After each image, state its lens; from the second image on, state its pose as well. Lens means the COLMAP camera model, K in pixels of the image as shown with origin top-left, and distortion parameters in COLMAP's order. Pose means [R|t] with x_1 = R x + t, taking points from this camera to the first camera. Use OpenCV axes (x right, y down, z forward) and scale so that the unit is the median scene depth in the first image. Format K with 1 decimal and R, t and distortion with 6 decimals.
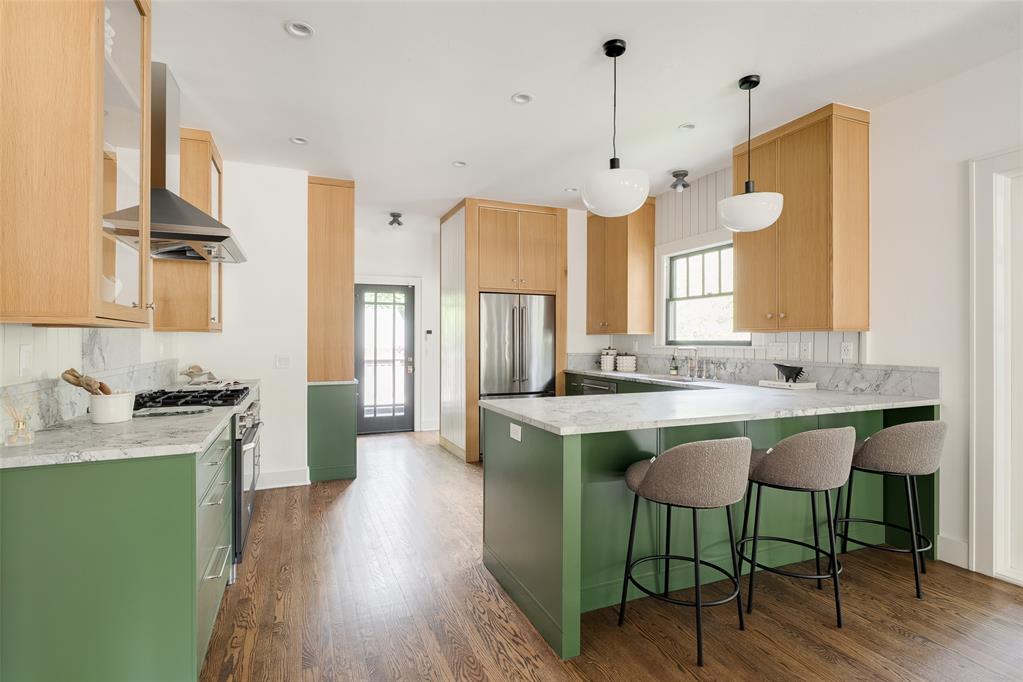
lens RADIAL K [[505.9, 0, 511.5], [0, 505.9, 341.0], [0, 0, 1]] dist [-0.001113, 0.000007]
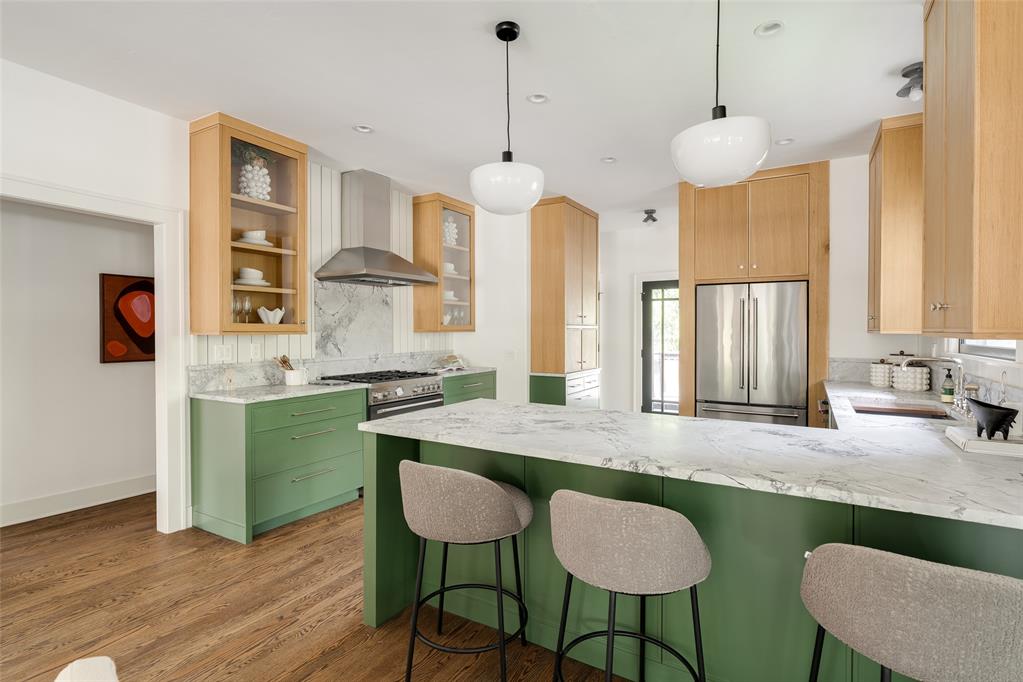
lens RADIAL K [[496.2, 0, 511.5], [0, 496.2, 341.0], [0, 0, 1]] dist [0.017769, 0.000133]
pose [[0.597239, 0.019240, -0.801832, 0.487651], [-0.002458, 0.999751, 0.022158, -0.018909], [0.802059, -0.011263, 0.597138, 0.236278]]
